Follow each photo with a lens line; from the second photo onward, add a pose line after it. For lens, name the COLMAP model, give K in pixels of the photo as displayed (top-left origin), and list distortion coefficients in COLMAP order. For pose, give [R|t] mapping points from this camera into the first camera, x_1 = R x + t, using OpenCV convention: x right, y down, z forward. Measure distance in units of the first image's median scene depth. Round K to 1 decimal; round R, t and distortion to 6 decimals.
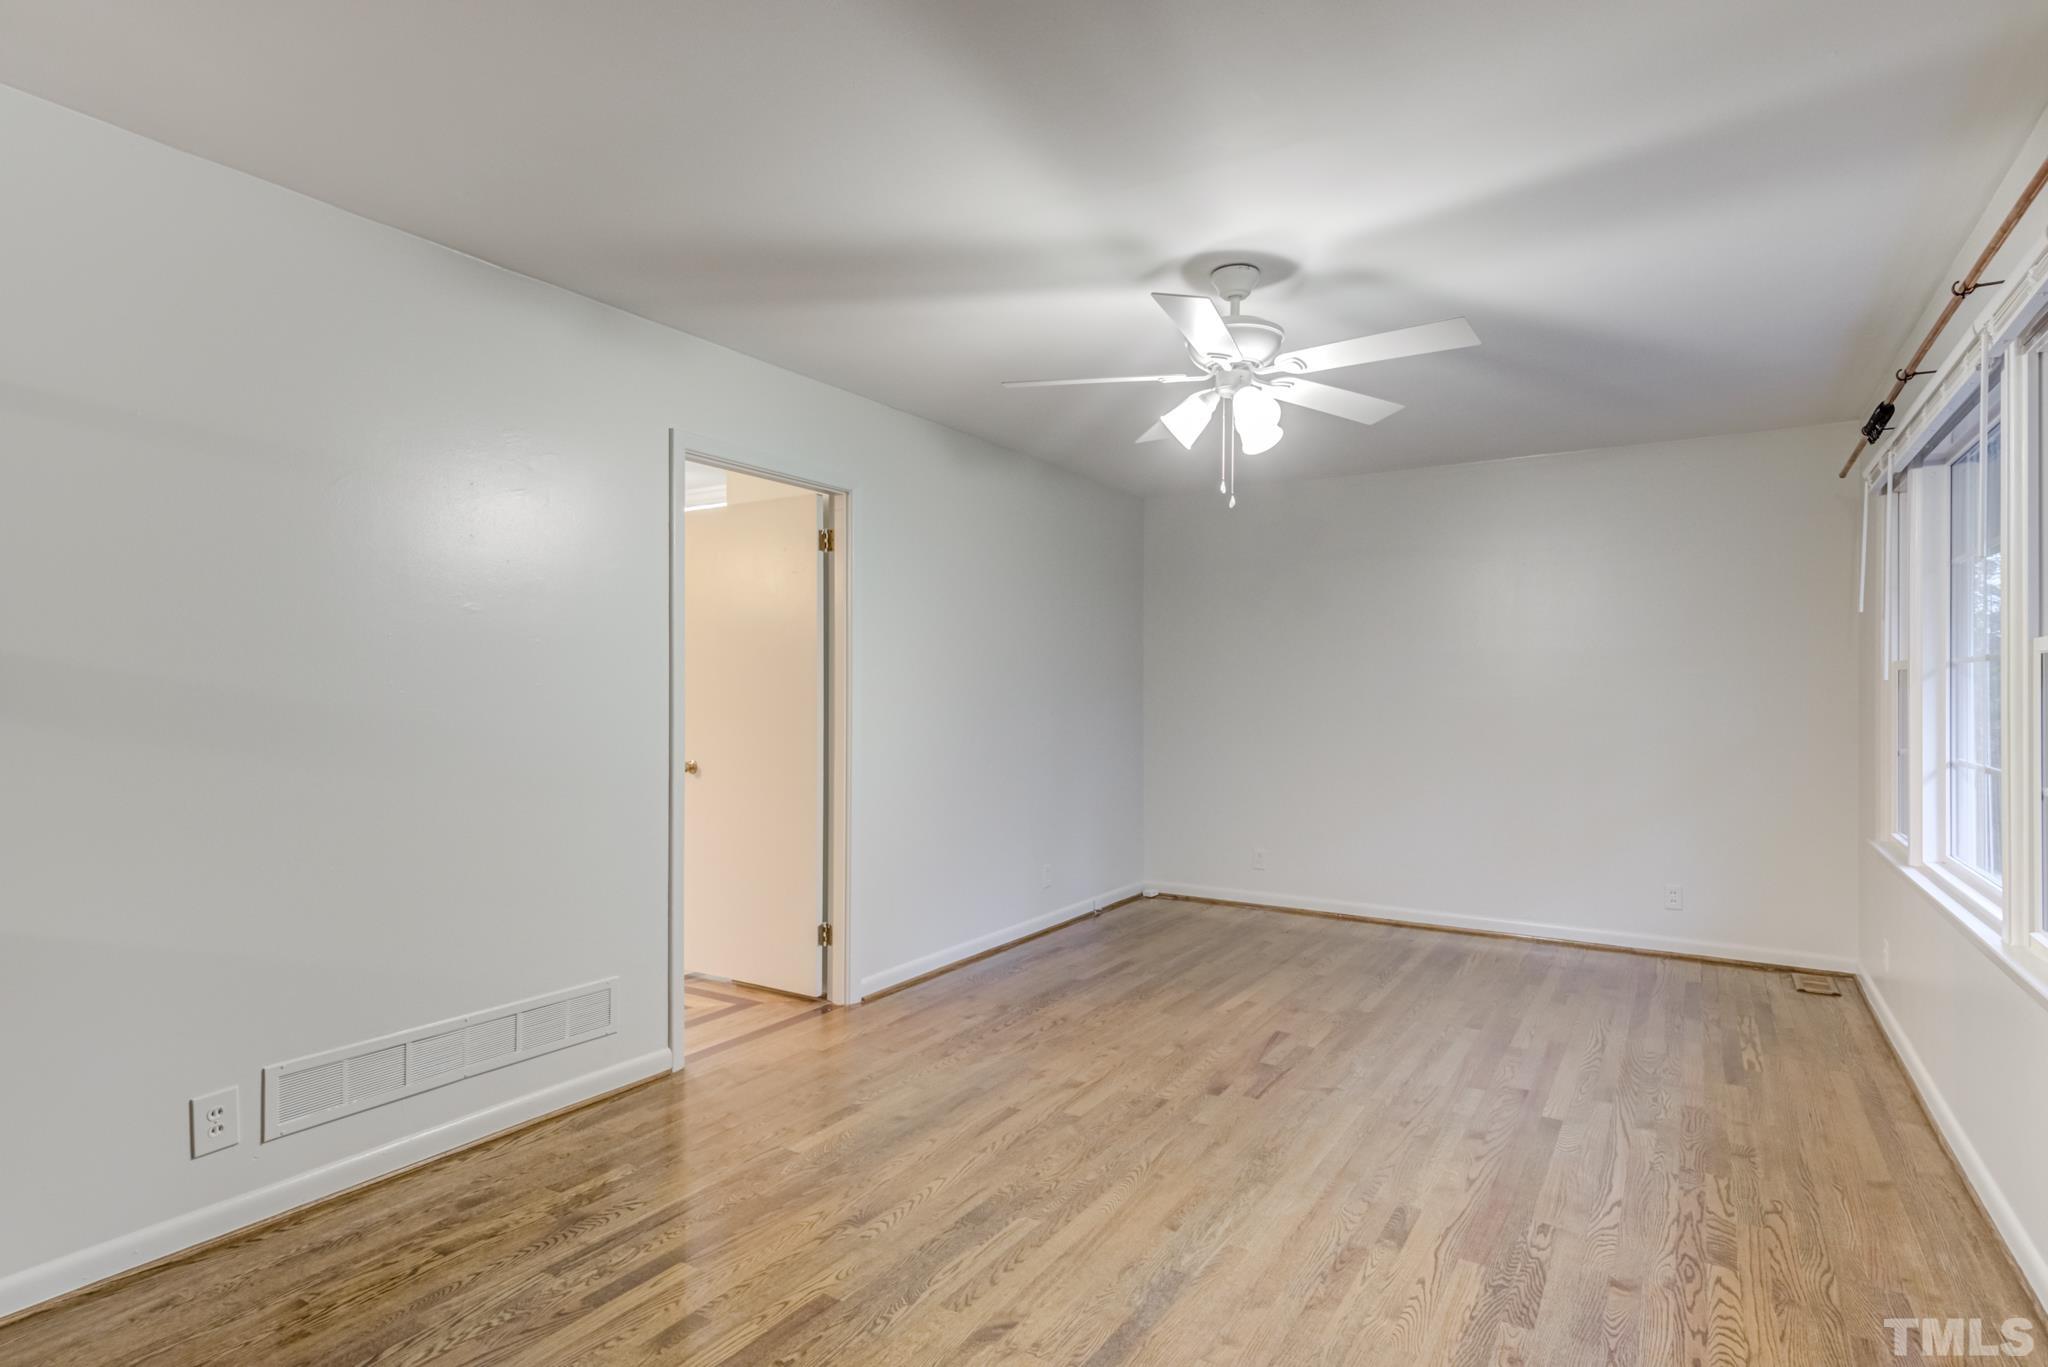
lens RADIAL K [[1084.3, 0, 1023.3], [0, 1084.3, 686.9], [0, 0, 1]] dist [0.015710, -0.006380]
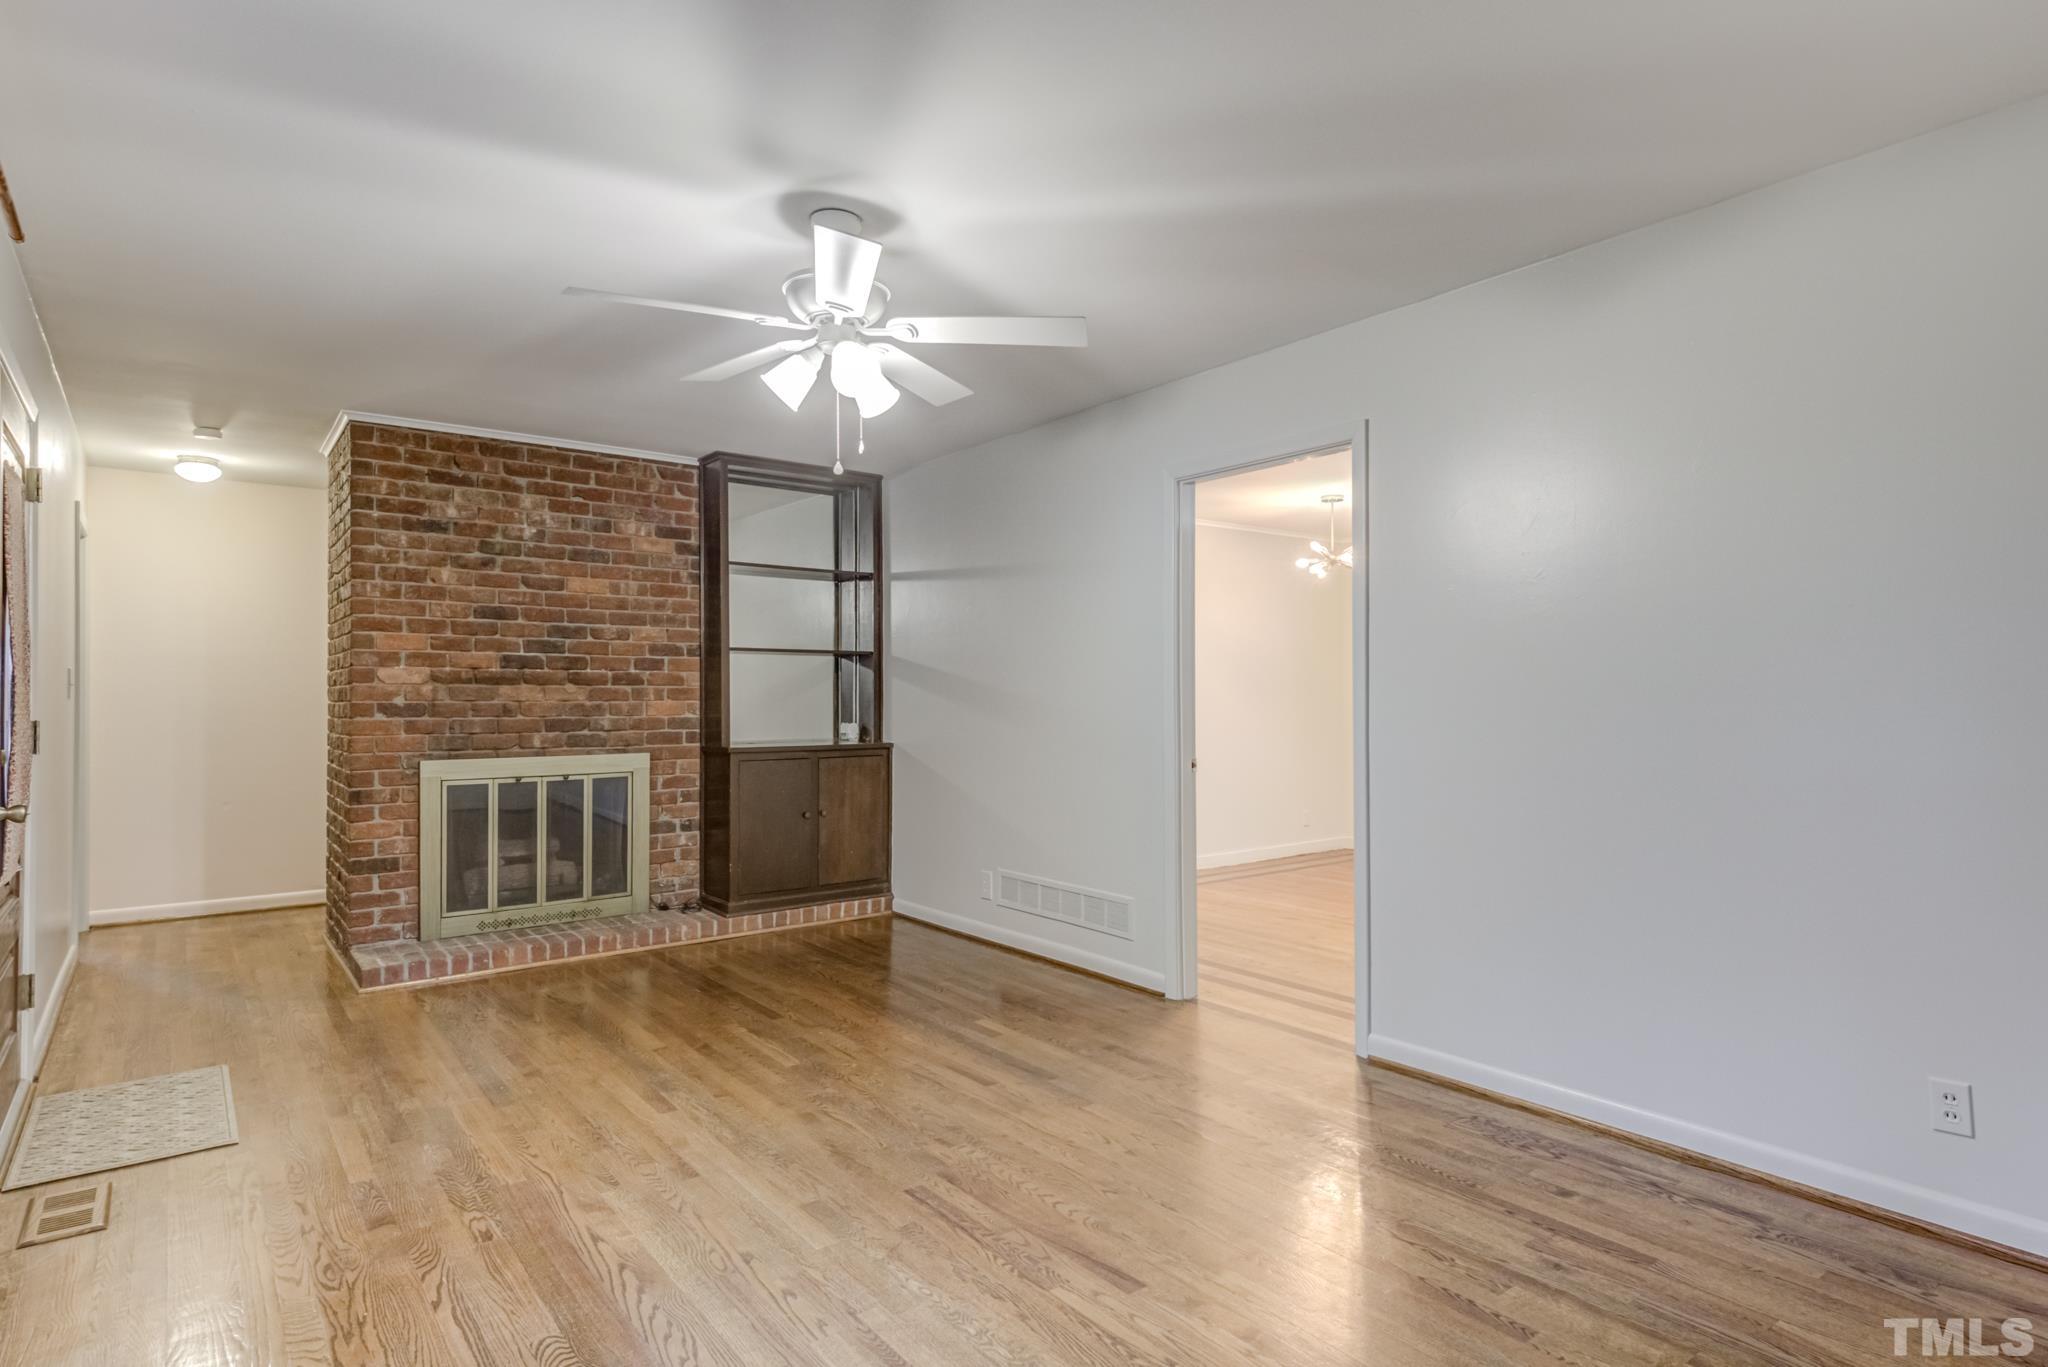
lens RADIAL K [[1084.3, 0, 1017.0], [0, 1084.3, 686.2], [0, 0, 1]] dist [0.015710, -0.006380]
pose [[-0.351049, -0.011796, -0.936283, 1.131583], [0.000730, 0.999917, -0.012871, 0.031506], [0.936357, -0.005202, -0.351012, 1.655861]]
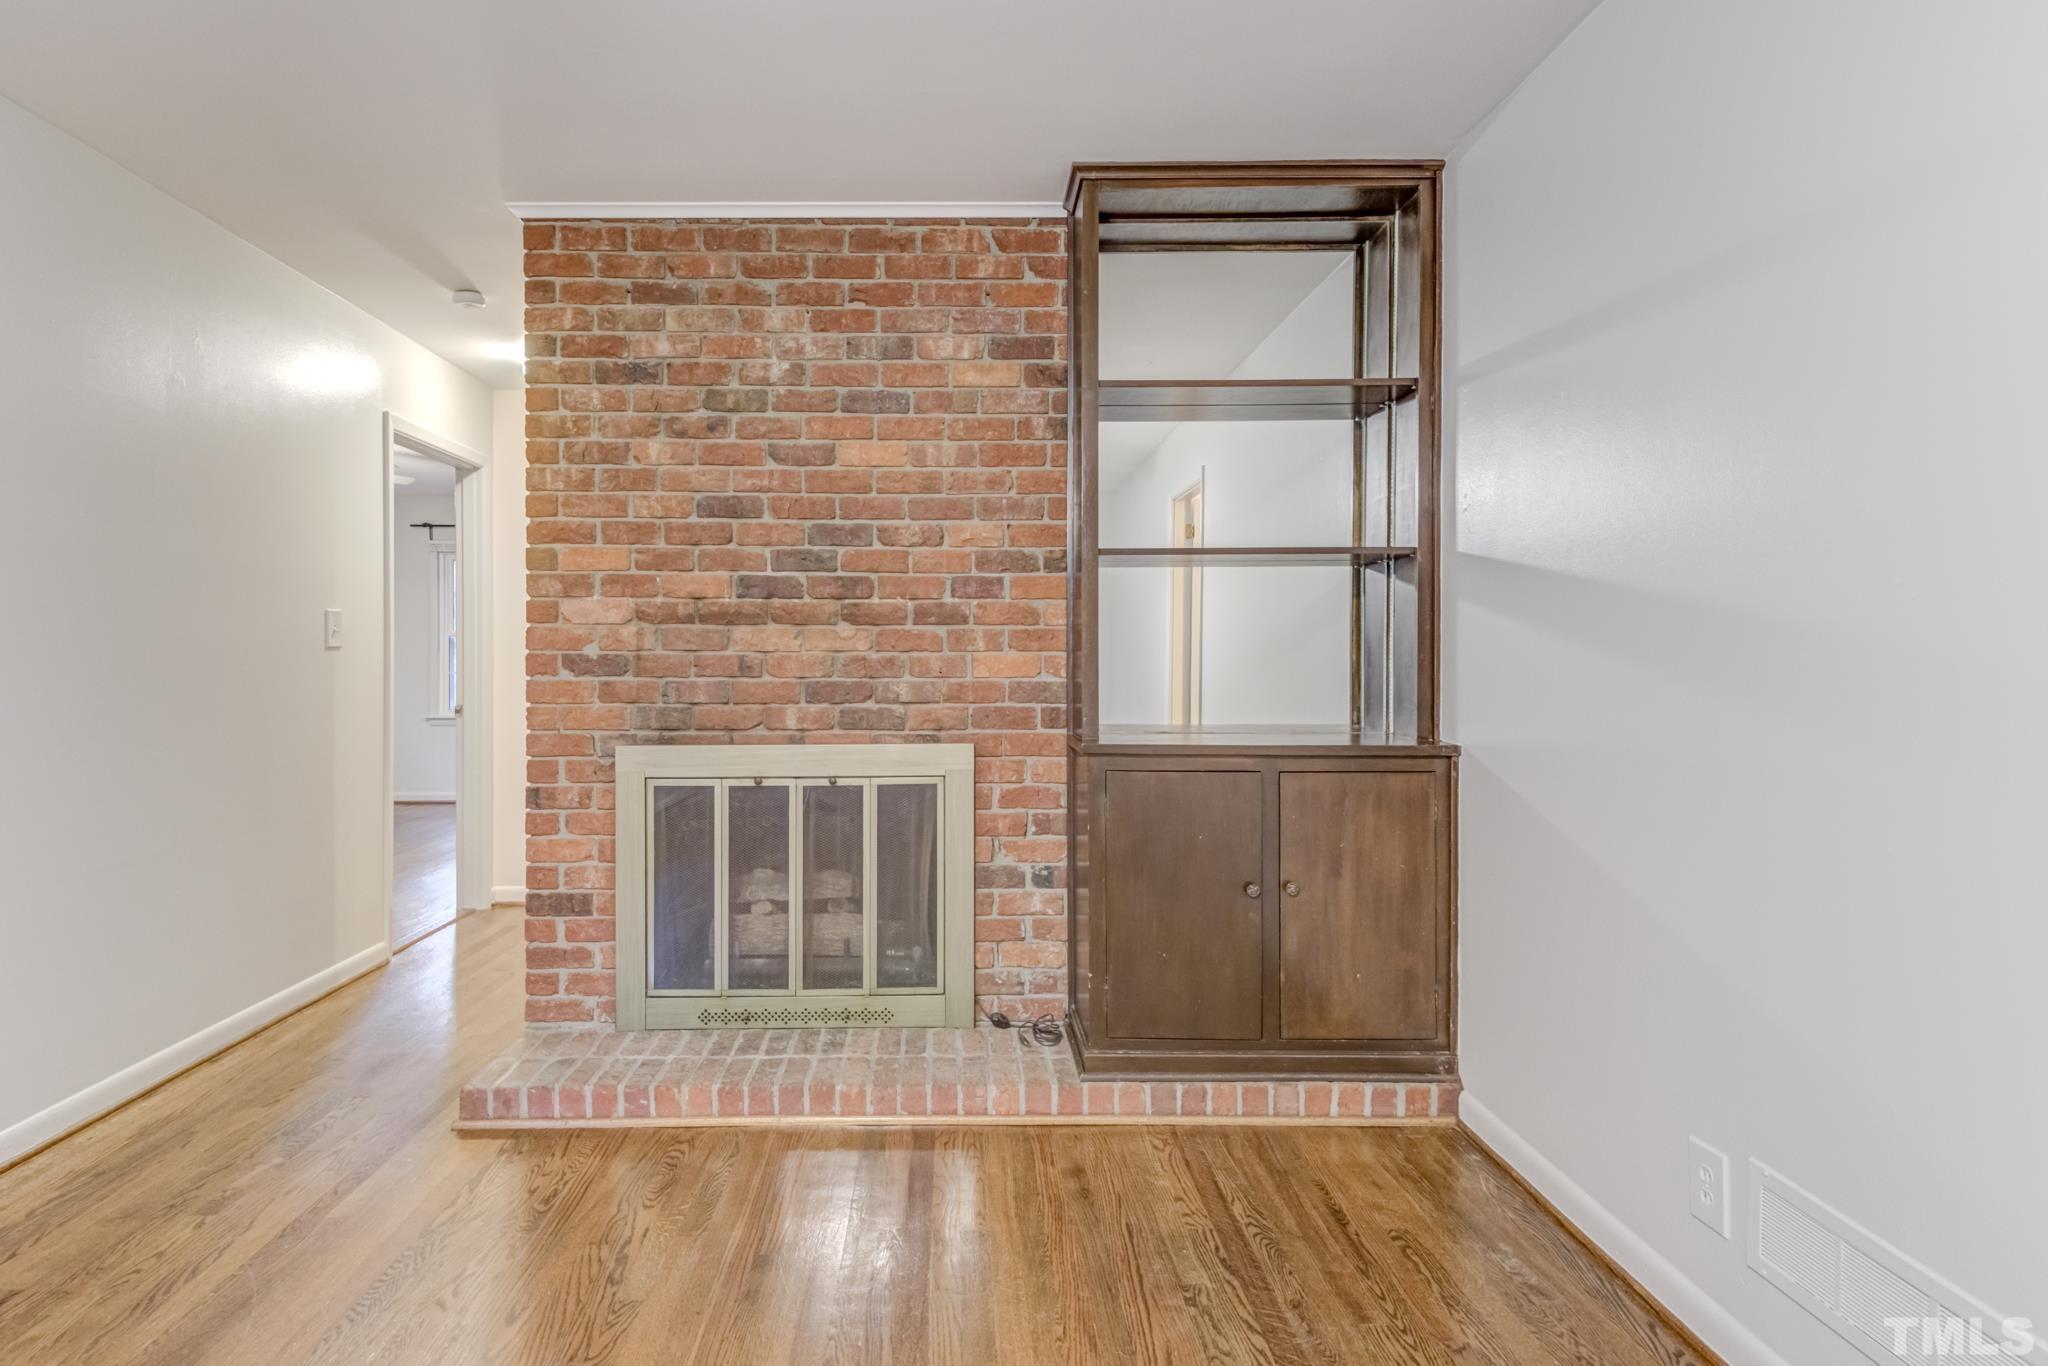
lens RADIAL K [[1062.4, 0, 958.3], [0, 1062.4, 668.2], [0, 0, 1]] dist [0.033430, -0.001699]
pose [[-0.844668, 0.003650, -0.535278, 0.076171], [-0.001647, 0.999954, 0.009417, 0.038883], [0.535288, 0.008836, -0.844623, 1.230457]]
